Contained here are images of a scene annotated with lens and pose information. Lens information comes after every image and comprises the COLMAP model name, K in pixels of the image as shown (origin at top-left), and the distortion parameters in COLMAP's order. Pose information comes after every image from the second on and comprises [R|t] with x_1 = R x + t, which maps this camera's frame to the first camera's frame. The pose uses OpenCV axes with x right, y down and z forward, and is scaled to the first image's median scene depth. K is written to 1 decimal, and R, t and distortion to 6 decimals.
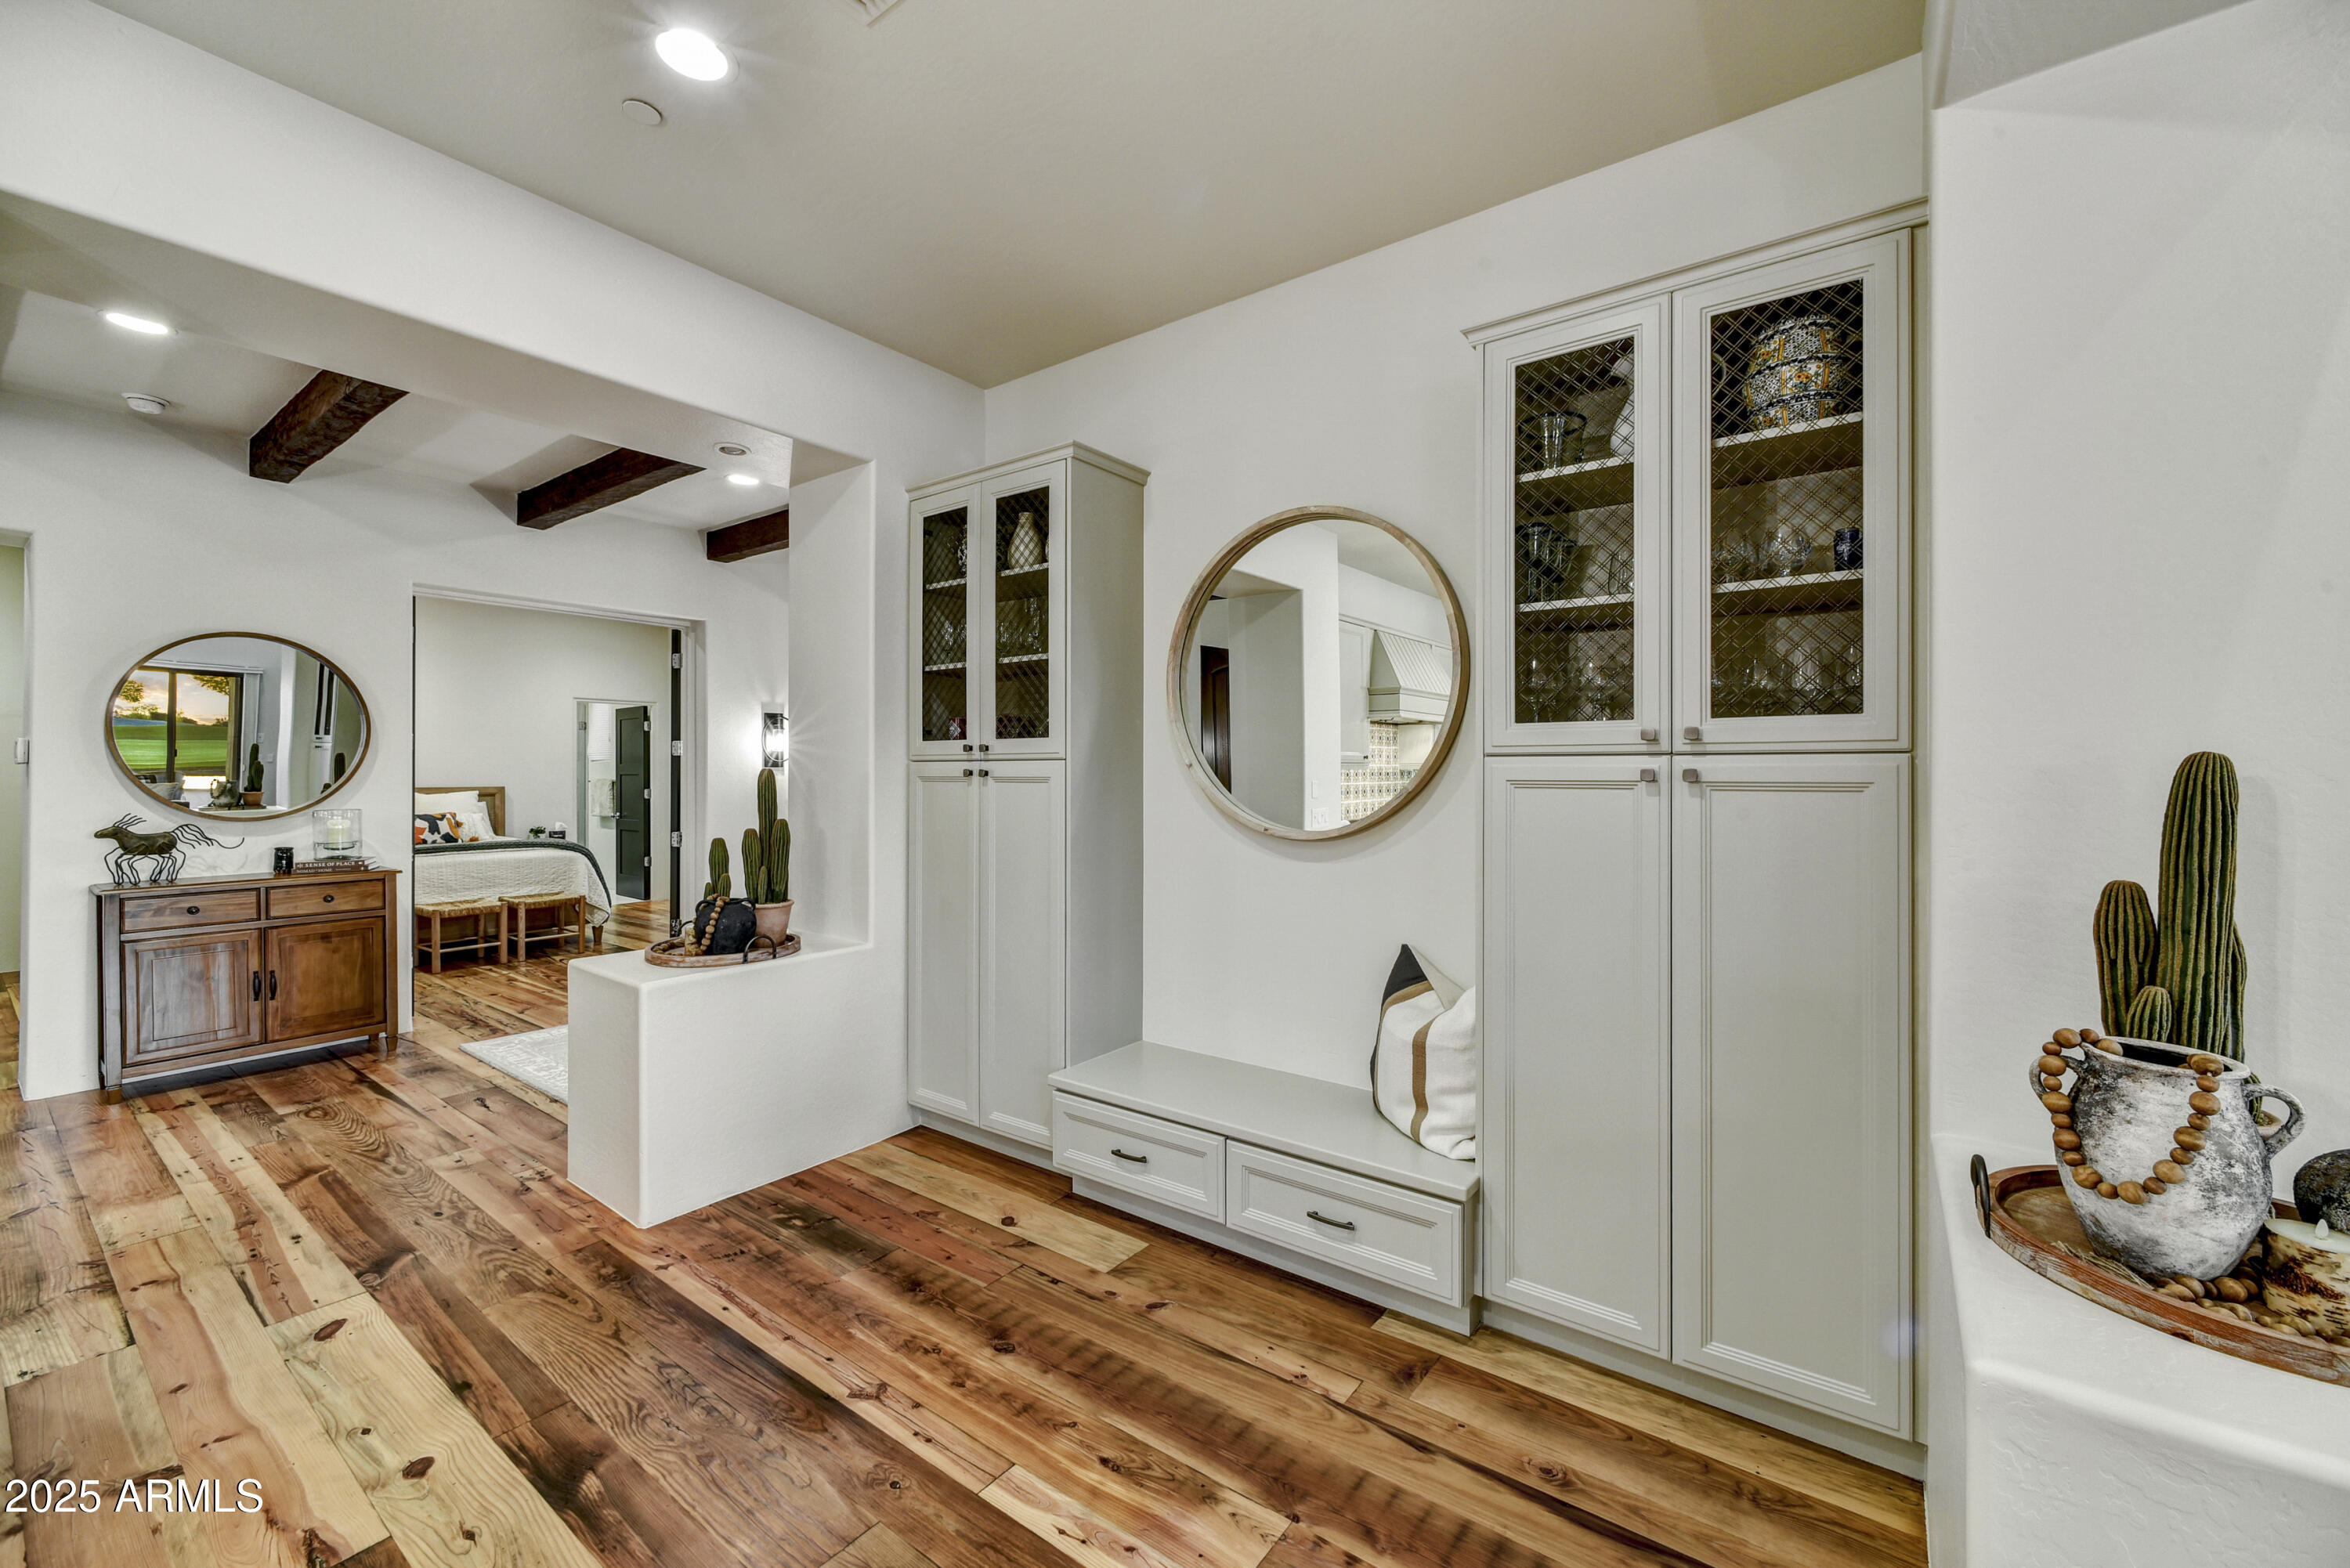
lens RADIAL K [[931.0, 0, 1173.1], [0, 931.0, 773.0], [0, 0, 1]] dist [0.000818, -0.000342]
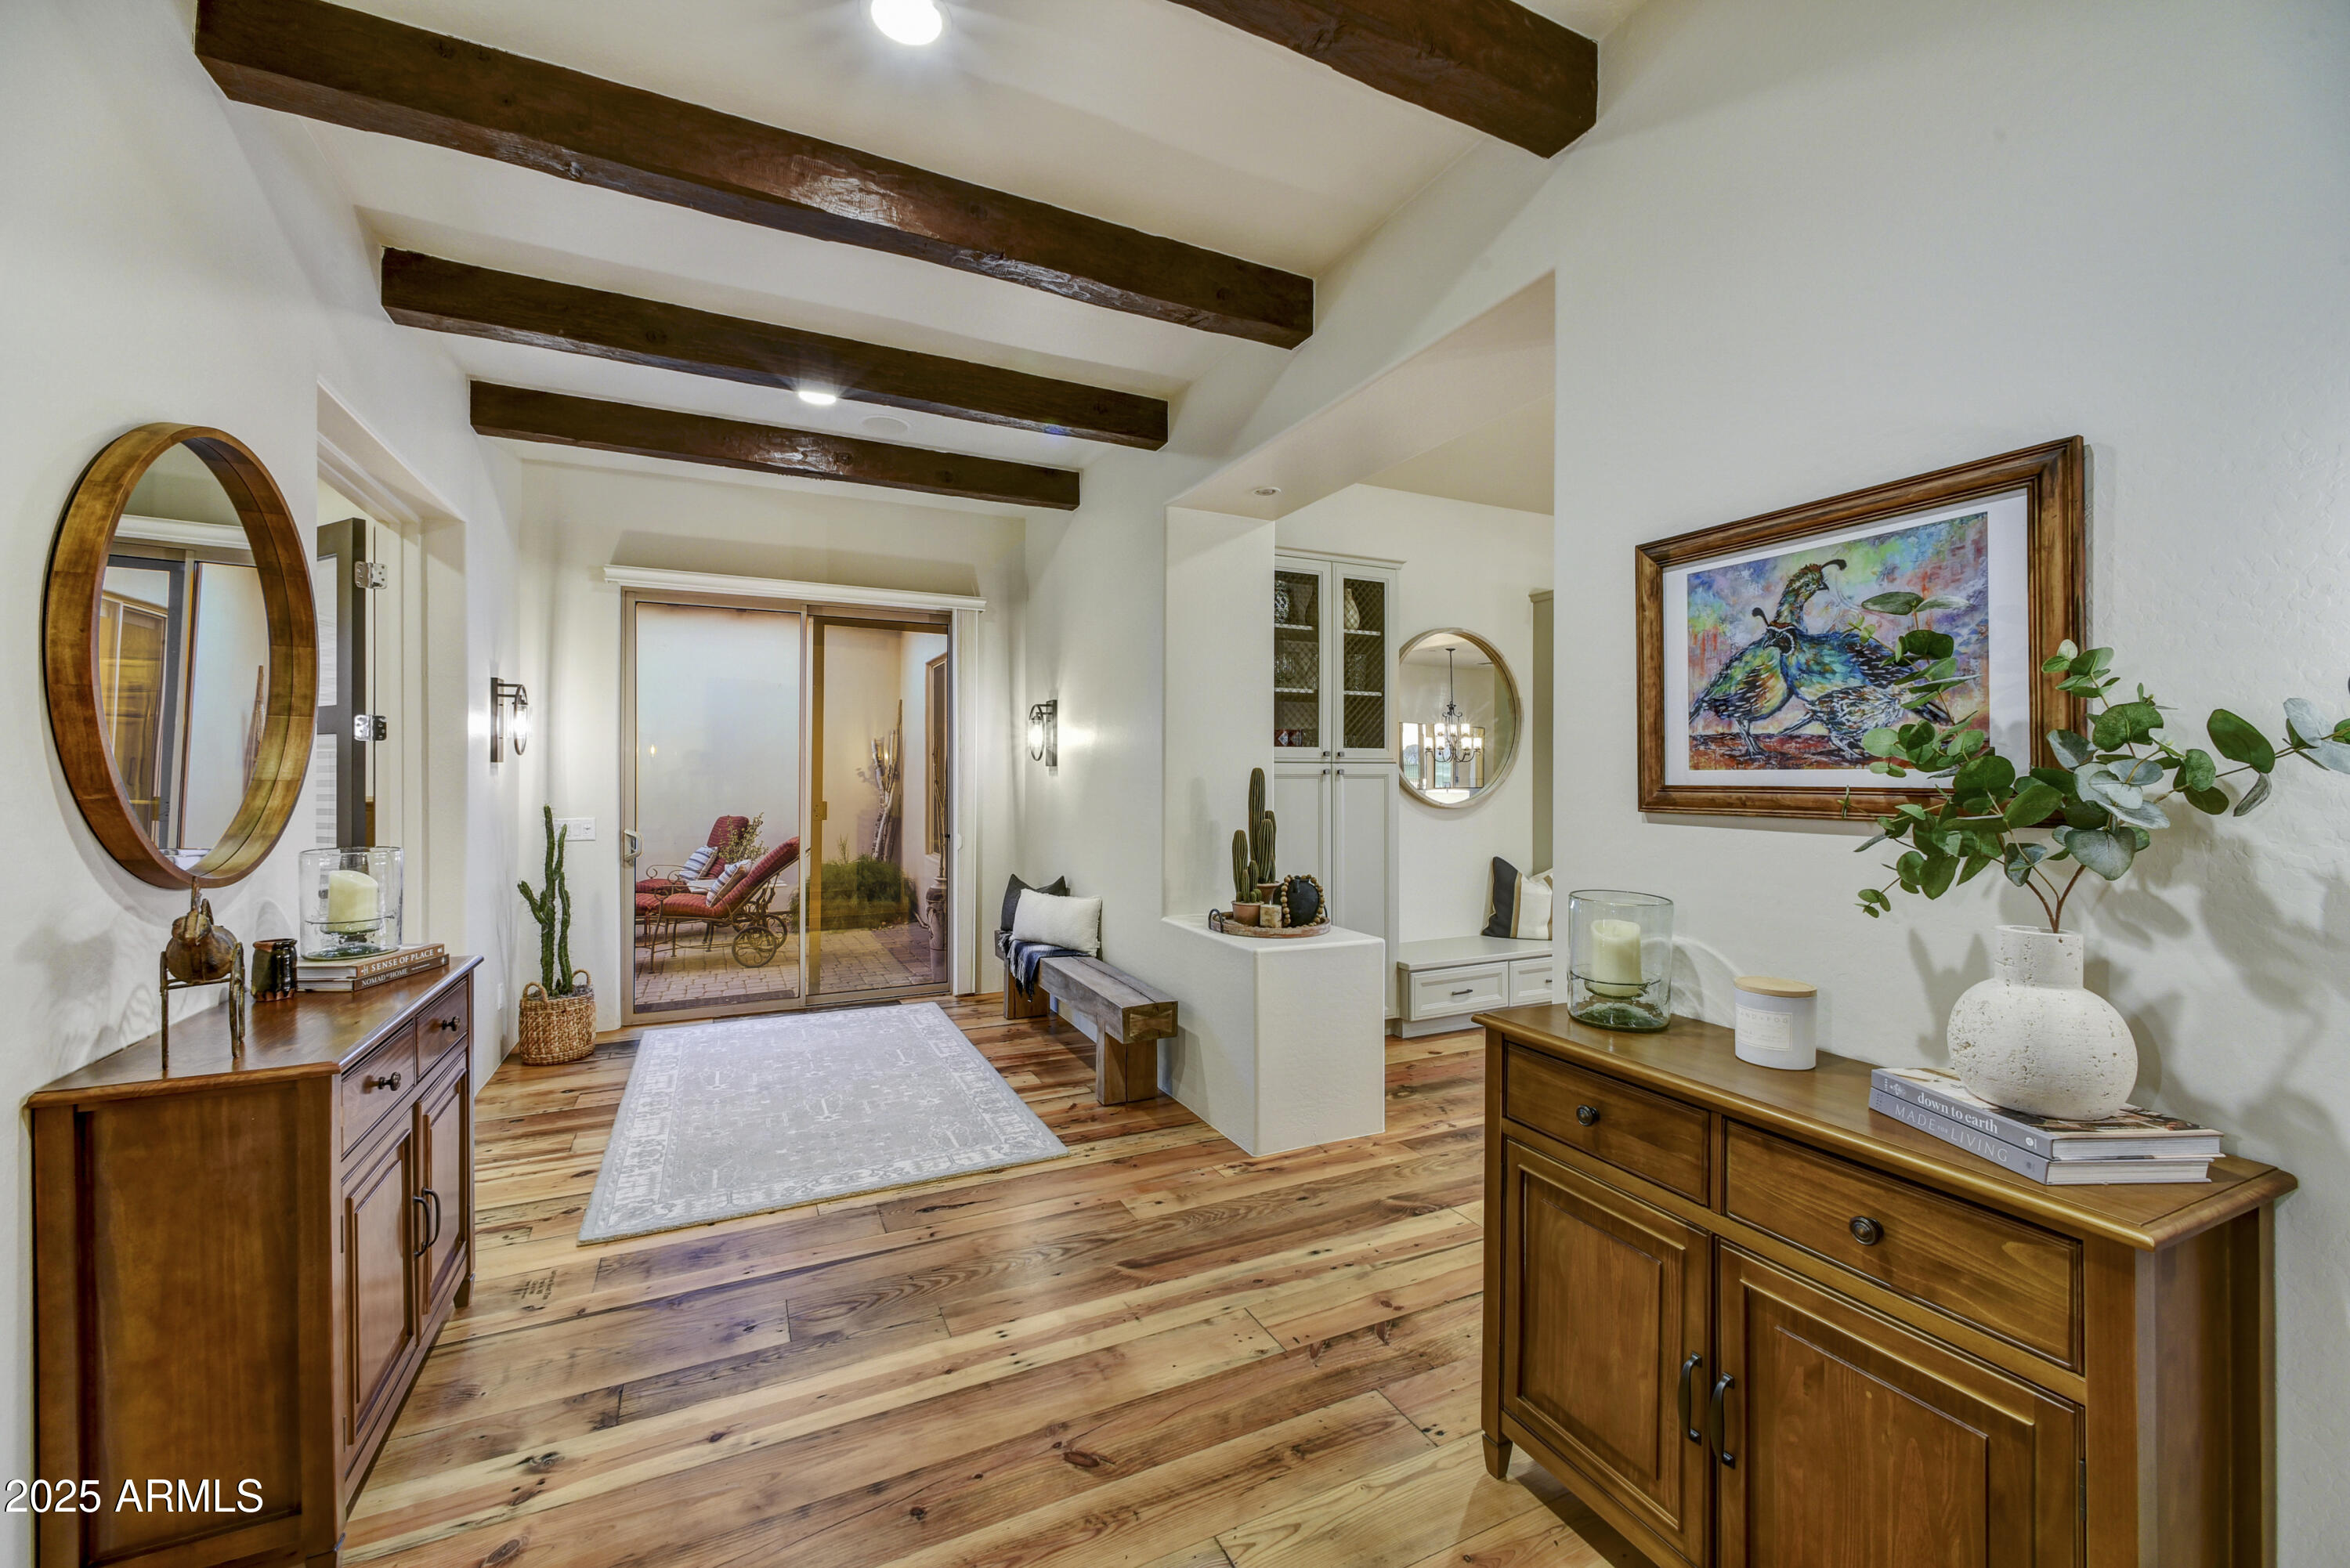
lens RADIAL K [[931.0, 0, 1158.6], [0, 931.0, 777.5], [0, 0, 1]] dist [0.000818, -0.000342]
pose [[0.472283, -0.006456, 0.881424, -1.627413], [0.003487, 0.999979, 0.005455, 0.000129], [-0.881440, 0.000497, 0.472295, 0.599228]]
